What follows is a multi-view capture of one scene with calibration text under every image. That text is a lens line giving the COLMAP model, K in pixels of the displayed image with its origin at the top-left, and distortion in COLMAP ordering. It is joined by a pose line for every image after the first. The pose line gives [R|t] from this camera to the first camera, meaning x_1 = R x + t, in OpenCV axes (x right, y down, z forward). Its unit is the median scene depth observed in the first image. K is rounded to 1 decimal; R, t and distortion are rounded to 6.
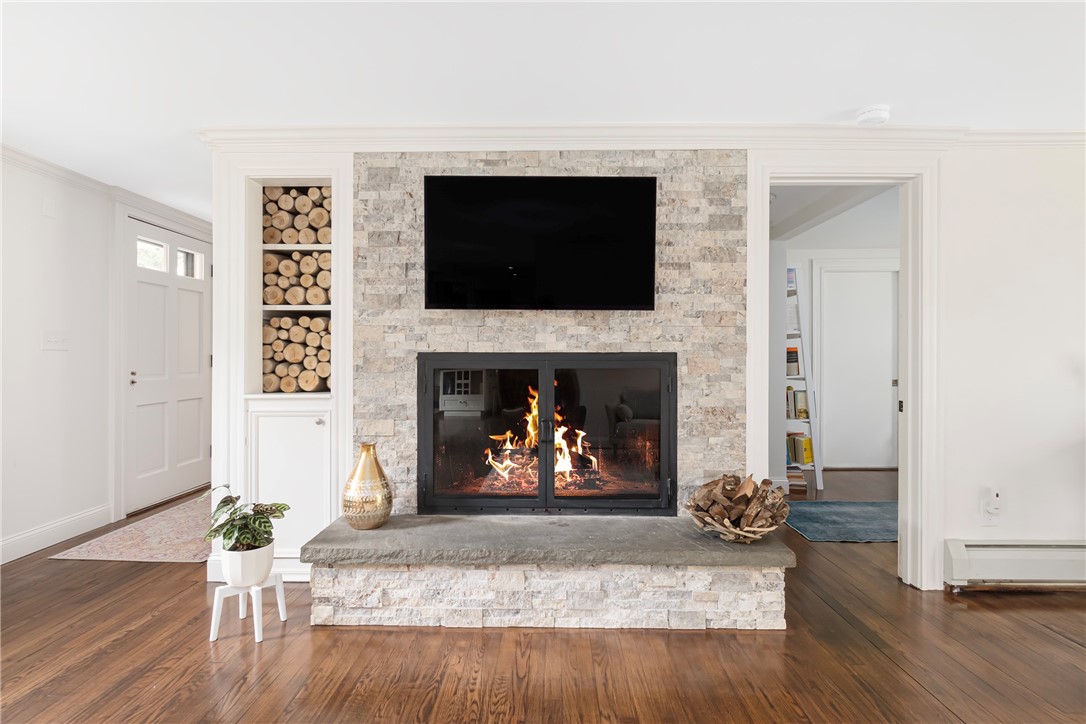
lens RADIAL K [[528.6, 0, 537.9], [0, 528.6, 360.2], [0, 0, 1]] dist [0.005203, -0.000662]
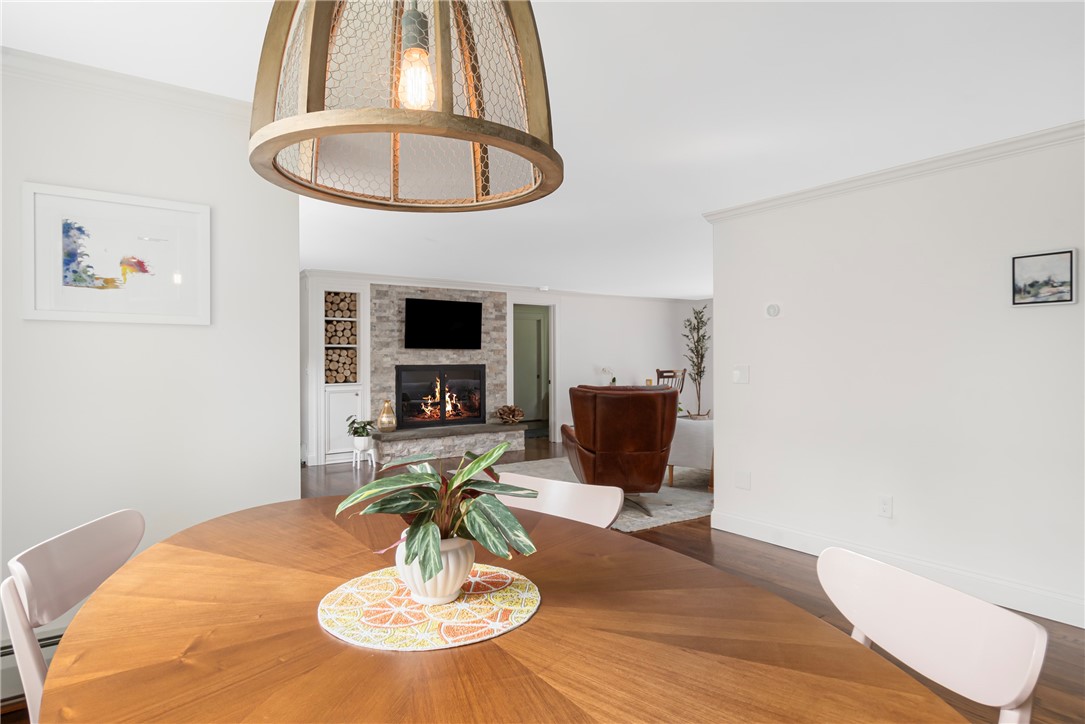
lens RADIAL K [[623.8, 0, 539.8], [0, 623.8, 359.0], [0, 0, 1]] dist [-0.002796, -0.000379]
pose [[0.808986, -0.003658, 0.587817, -1.409840], [0.009553, 0.999930, -0.006925, -0.017035], [-0.587751, 0.011218, 0.808964, -1.783600]]
